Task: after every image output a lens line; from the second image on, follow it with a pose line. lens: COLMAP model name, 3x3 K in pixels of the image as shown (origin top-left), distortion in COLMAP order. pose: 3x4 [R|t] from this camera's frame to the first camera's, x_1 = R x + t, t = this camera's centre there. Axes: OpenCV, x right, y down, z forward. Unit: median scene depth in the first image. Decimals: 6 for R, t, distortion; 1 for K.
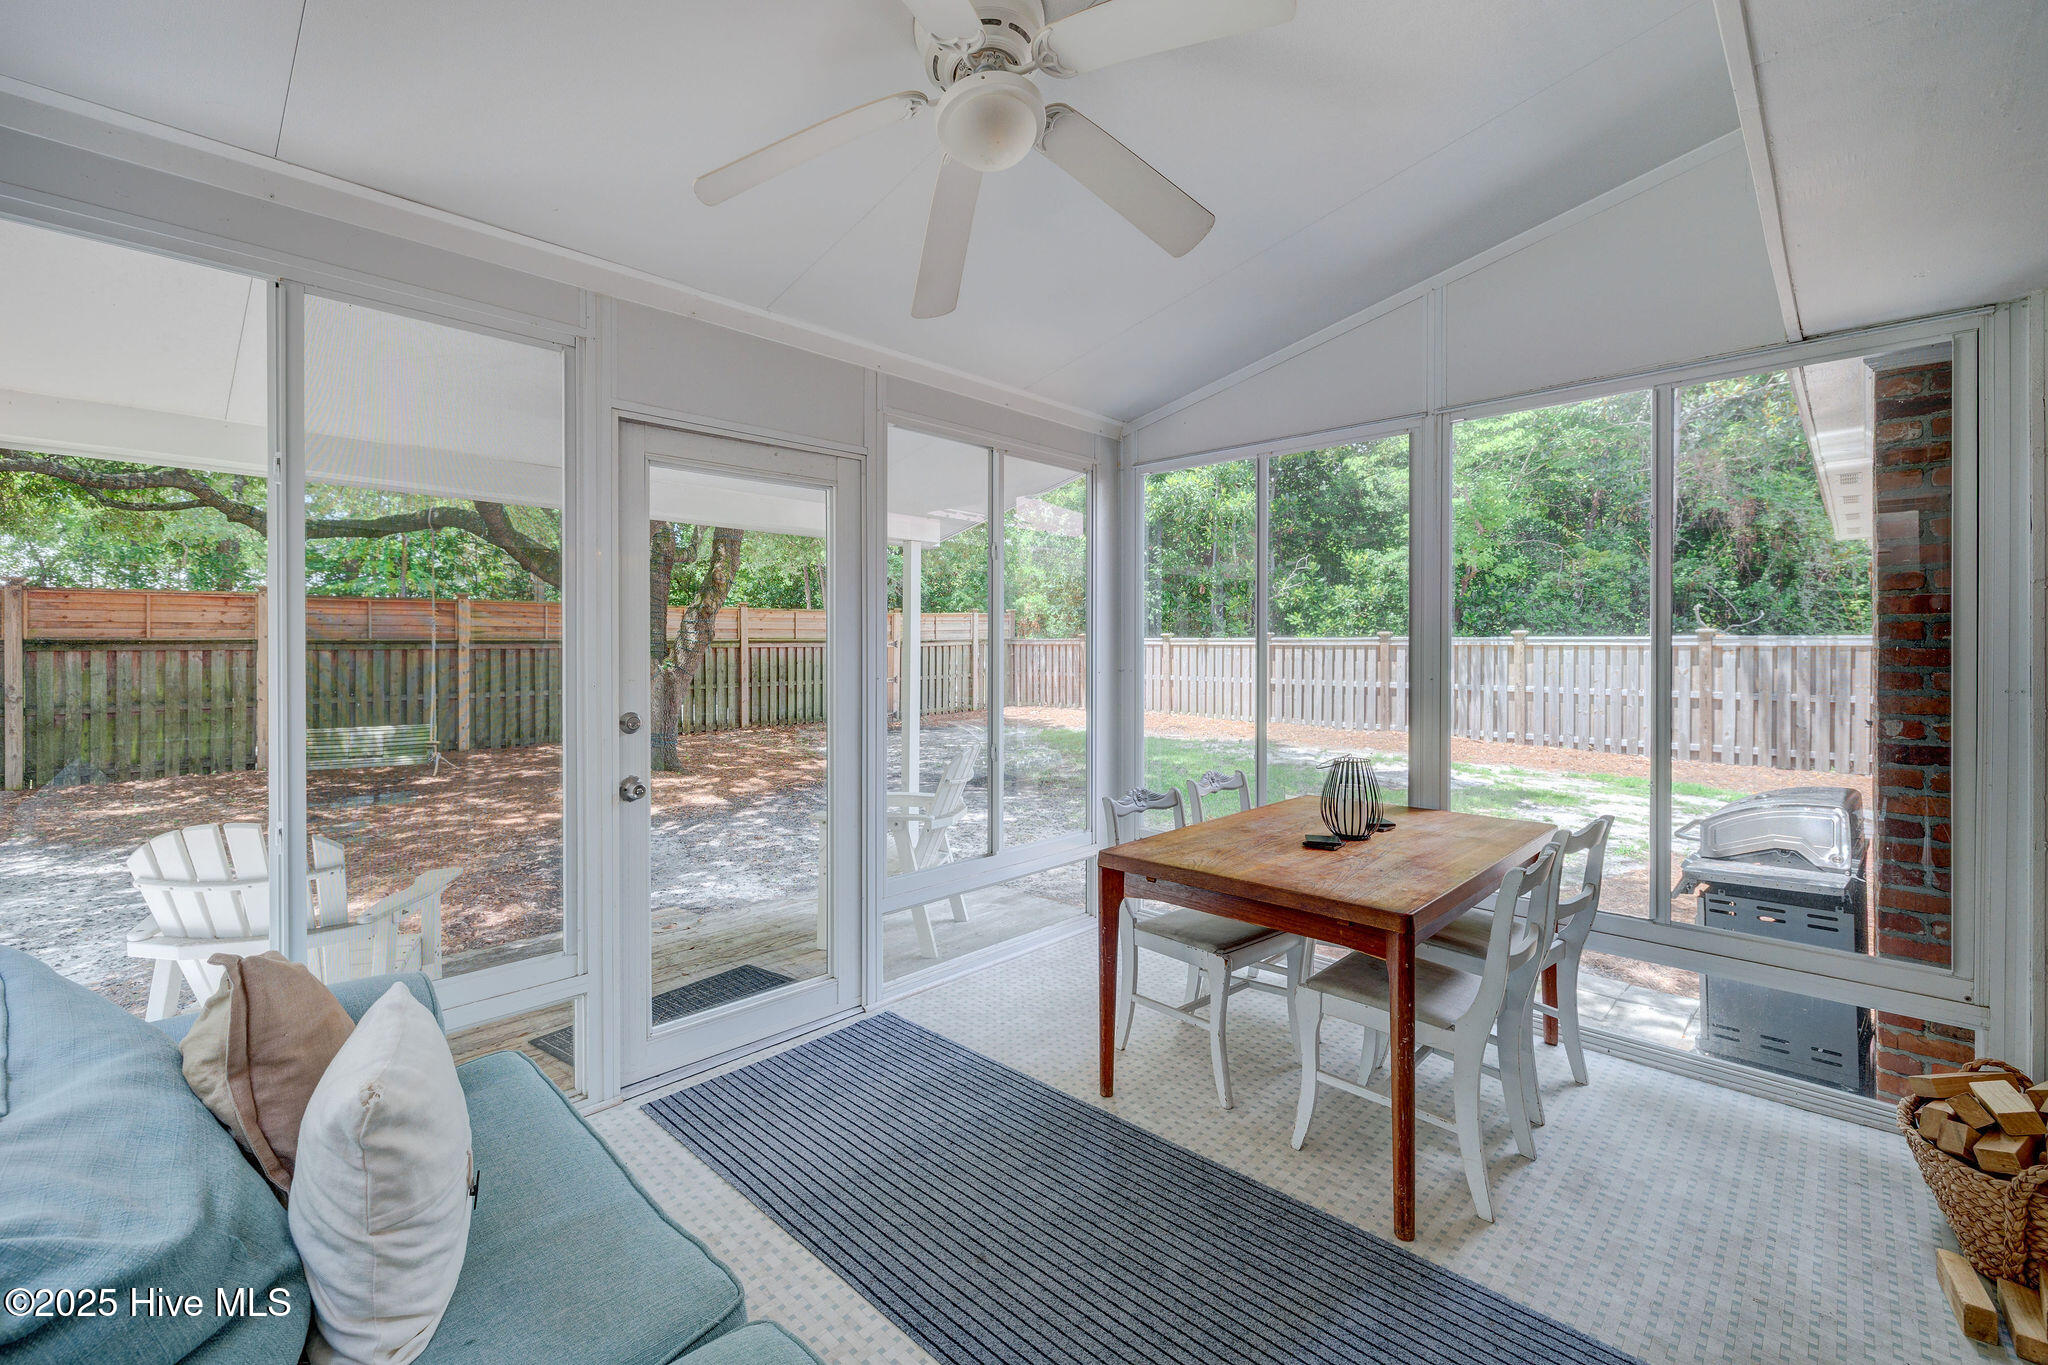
lens RADIAL K [[879.8, 0, 997.3], [0, 879.8, 656.2], [0, 0, 1]] dist [0.000388, 0.000177]
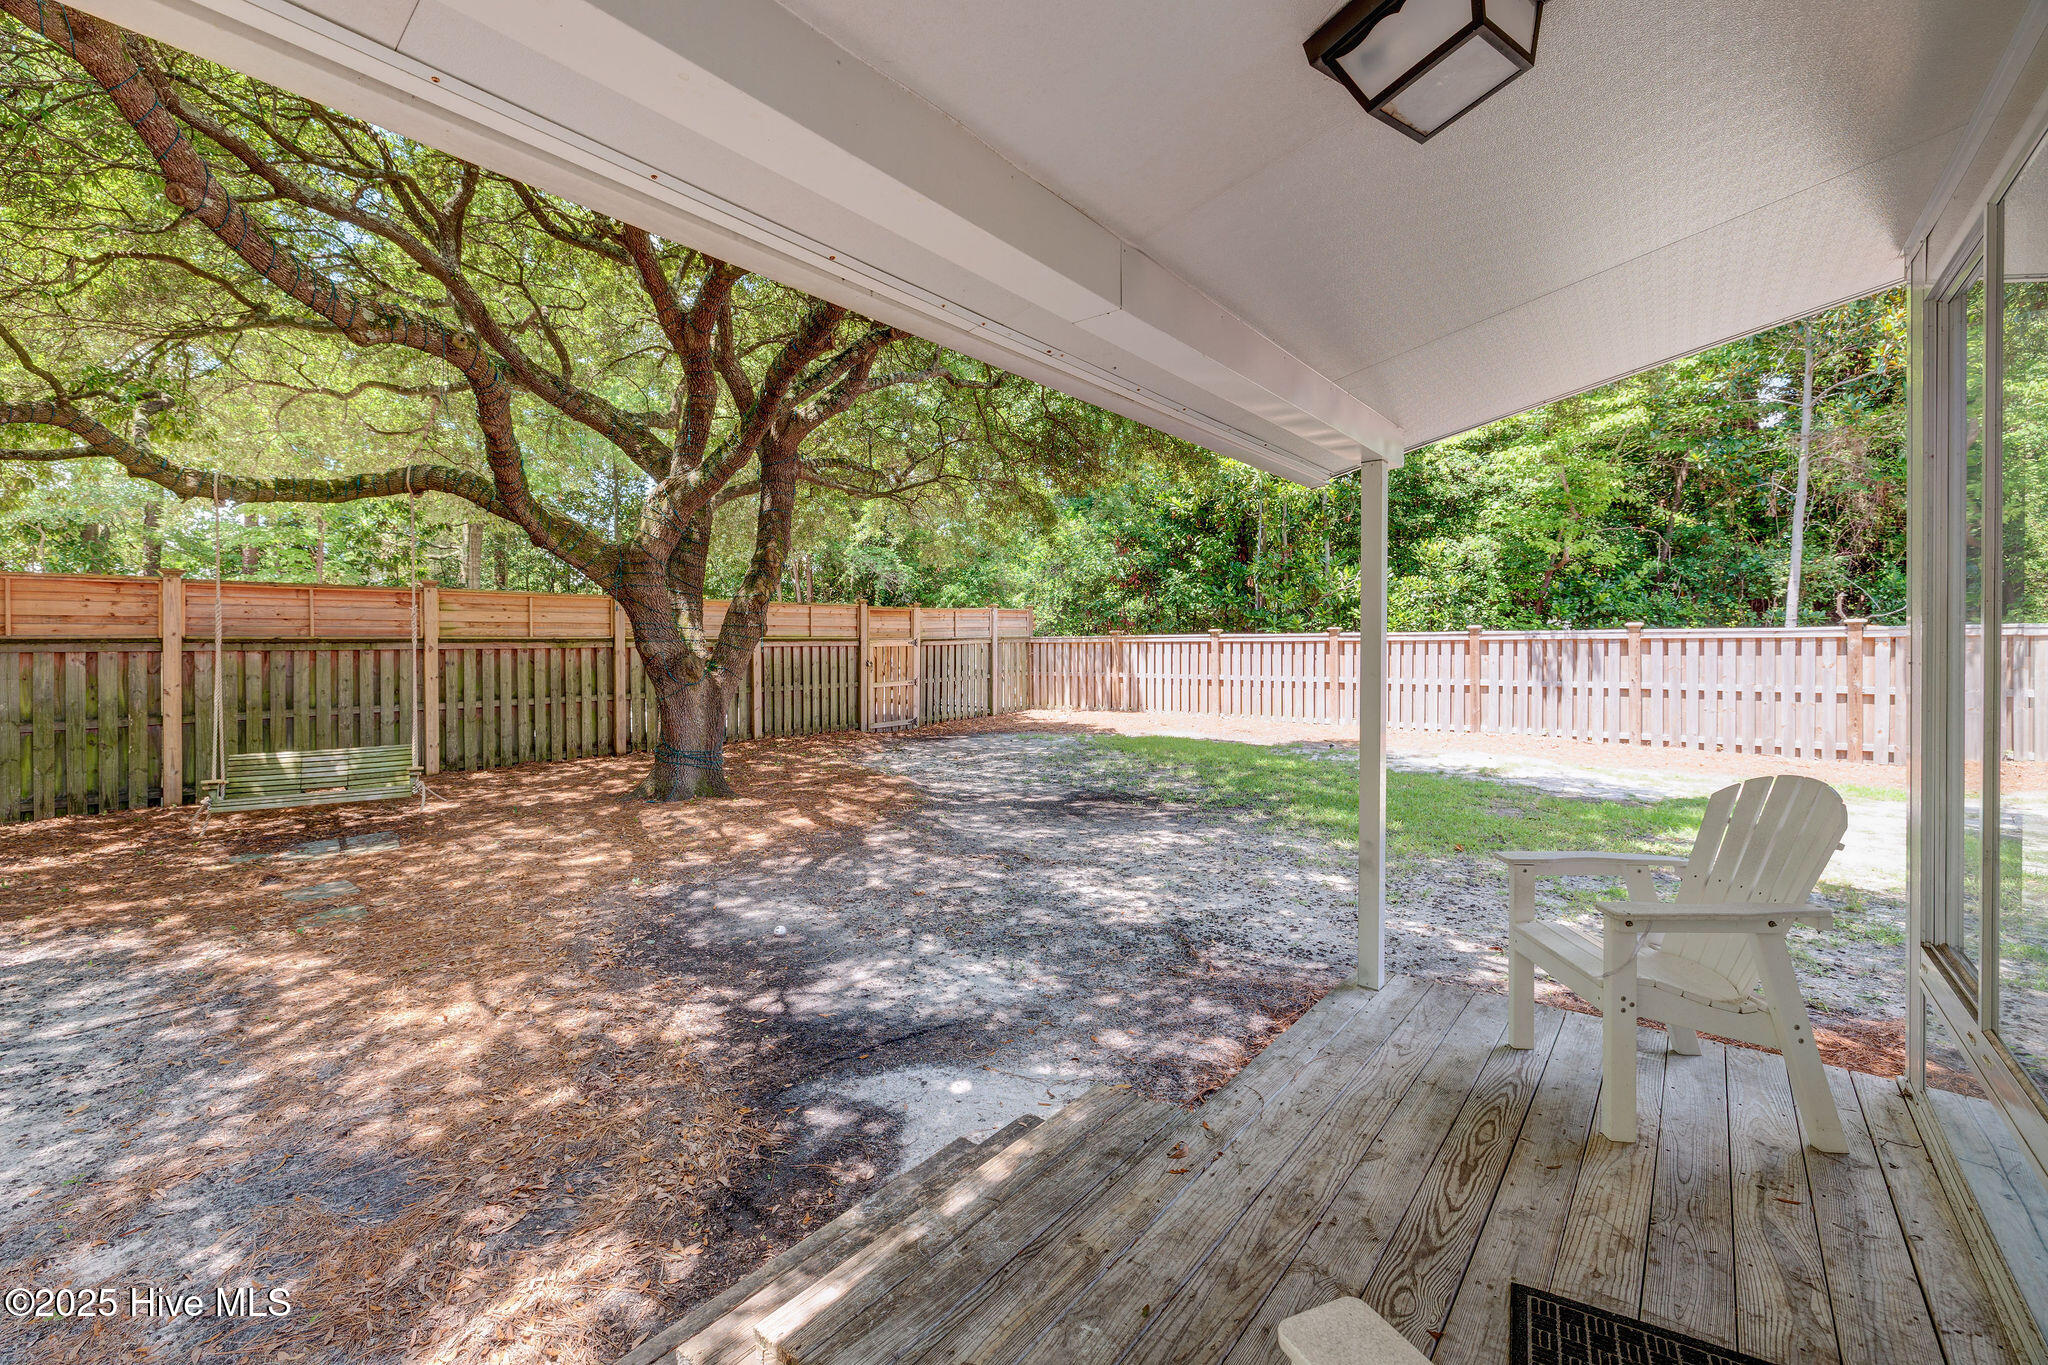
lens RADIAL K [[870.8, 0, 998.1], [0, 870.8, 657.0], [0, 0, 1]] dist [-0.001647, -0.000044]
pose [[0.995394, -0.007061, 0.095611, -0.164880], [0.007192, 0.999974, -0.001031, 0.003662], [-0.095601, 0.001714, 0.995418, 0.153657]]
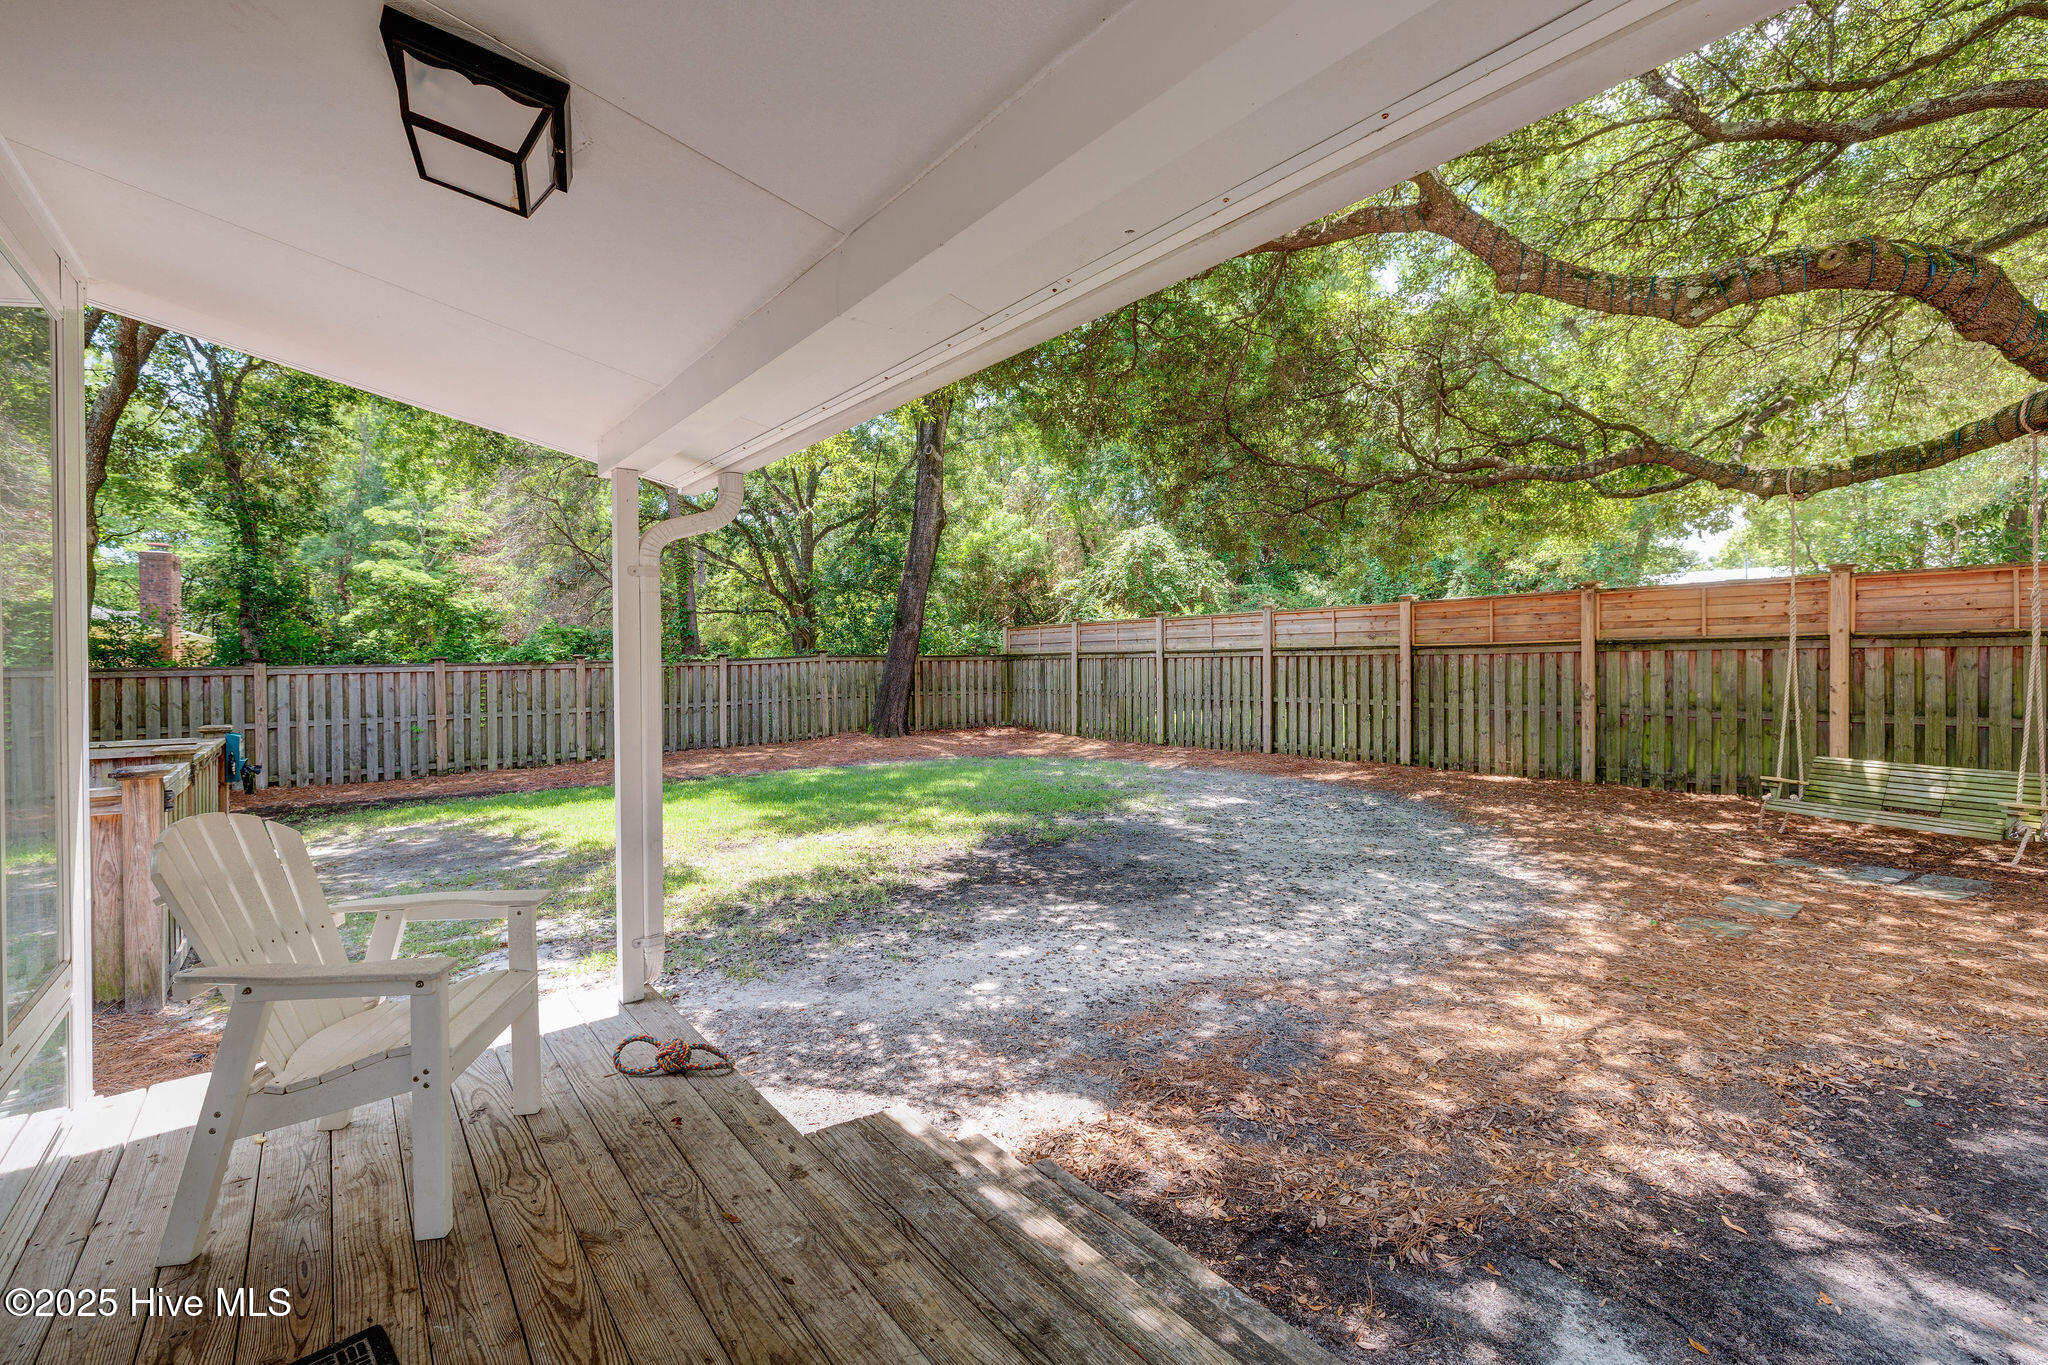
lens RADIAL K [[856.0, 0, 986.3], [0, 856.0, 658.7], [0, 0, 1]] dist [-0.001900, 0.000023]
pose [[-0.134302, 0.001270, -0.990940, -0.001833], [-0.002179, 0.999996, 0.001577, 0.002421], [0.990938, 0.002371, -0.134299, 0.329432]]
